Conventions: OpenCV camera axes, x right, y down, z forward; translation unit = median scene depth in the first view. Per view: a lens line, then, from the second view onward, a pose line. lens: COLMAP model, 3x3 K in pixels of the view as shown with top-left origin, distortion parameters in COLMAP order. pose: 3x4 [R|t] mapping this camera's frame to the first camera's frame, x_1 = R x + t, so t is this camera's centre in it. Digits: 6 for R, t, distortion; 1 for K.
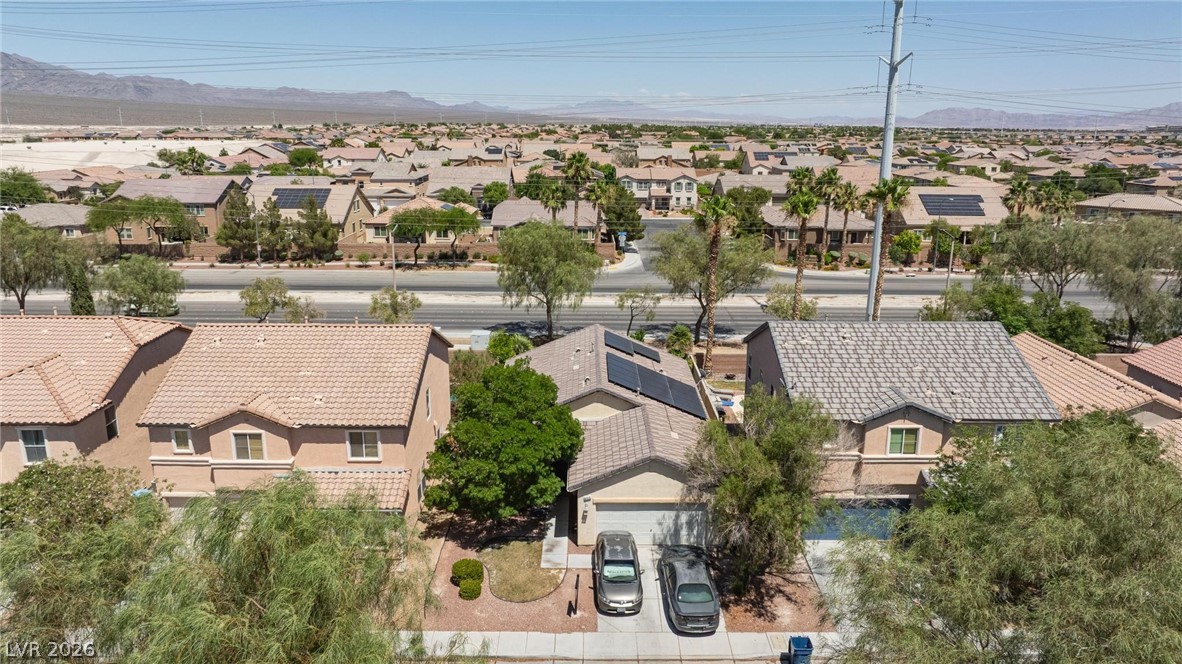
lens RADIAL K [[867.7, 0, 563.4], [0, 867.7, 332.0], [0, 0, 1]] dist [-0.063974, 0.091686]
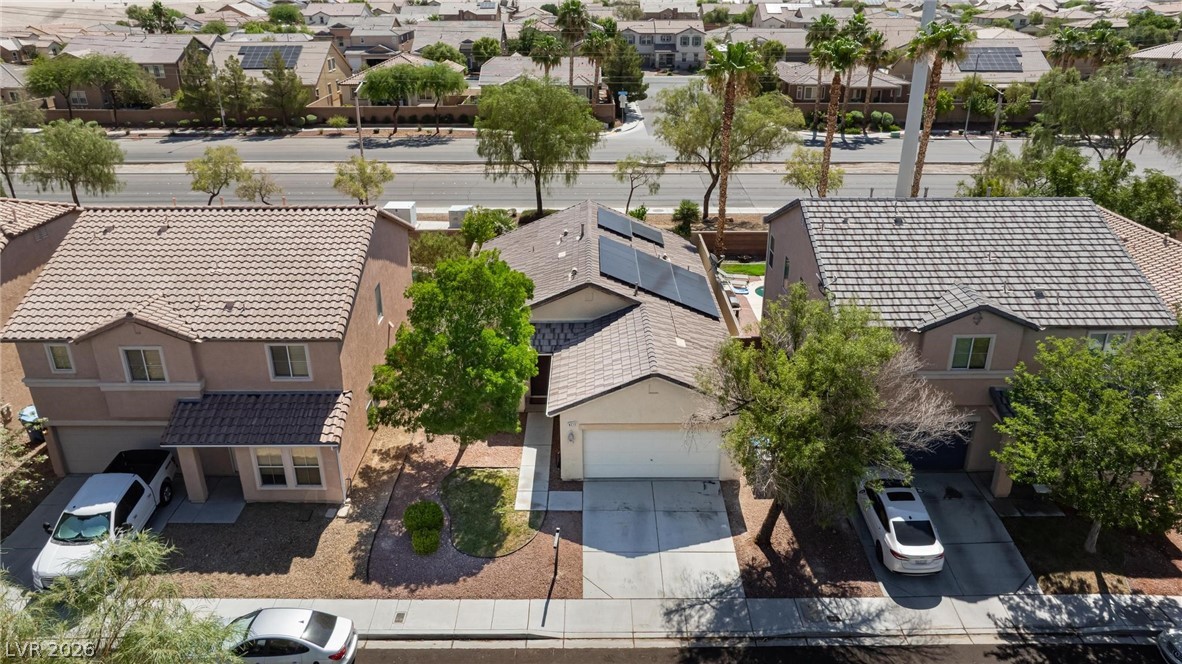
lens RADIAL K [[867.7, 0, 563.4], [0, 867.7, 332.0], [0, 0, 1]] dist [-0.063974, 0.091686]
pose [[0.999976, -0.005956, -0.003398, 0.011661], [0.006404, 0.988358, 0.152011, -0.007484], [0.002453, -0.152030, 0.988373, 0.109554]]
